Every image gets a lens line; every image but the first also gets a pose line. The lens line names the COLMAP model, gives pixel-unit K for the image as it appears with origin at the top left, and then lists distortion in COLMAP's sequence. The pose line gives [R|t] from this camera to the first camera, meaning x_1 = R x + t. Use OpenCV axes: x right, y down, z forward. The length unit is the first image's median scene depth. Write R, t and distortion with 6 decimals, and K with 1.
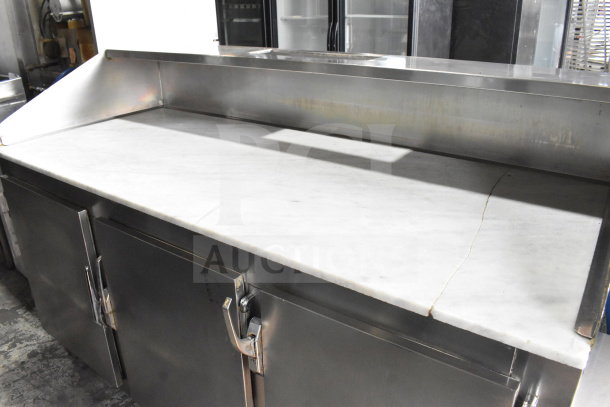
lens RADIAL K [[477.3, 0, 305.1], [0, 477.3, 192.3], [0, 0, 1]] dist [-0.083261, 0.007719]
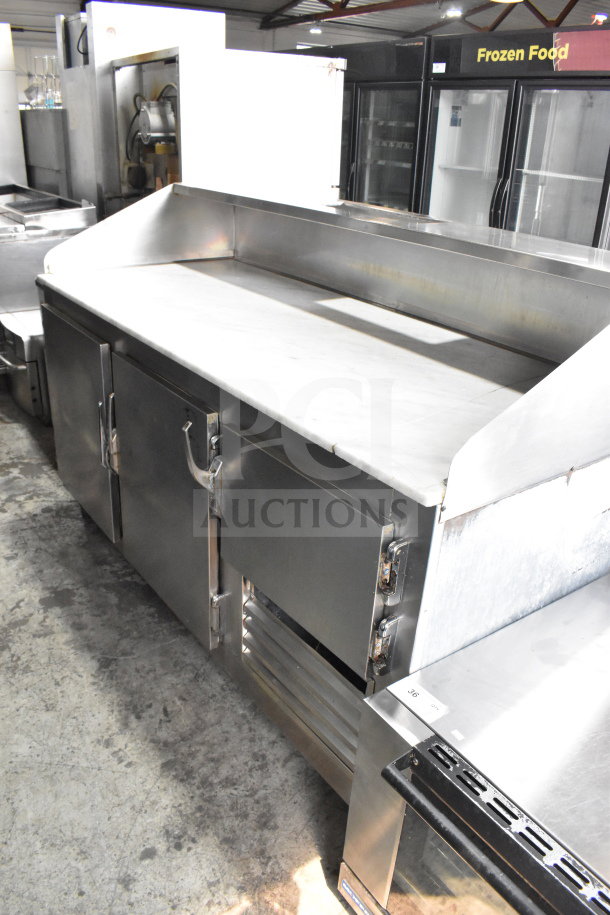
lens RADIAL K [[716.0, 0, 305.0], [0, 716.0, 457.5], [0, 0, 1]] dist [-0.083261, 0.007719]
pose [[0.950234, 0.188001, -0.248416, 0.227600], [-0.175661, 0.981876, 0.071150, 0.062390], [0.257290, -0.023972, 0.966037, -0.227586]]
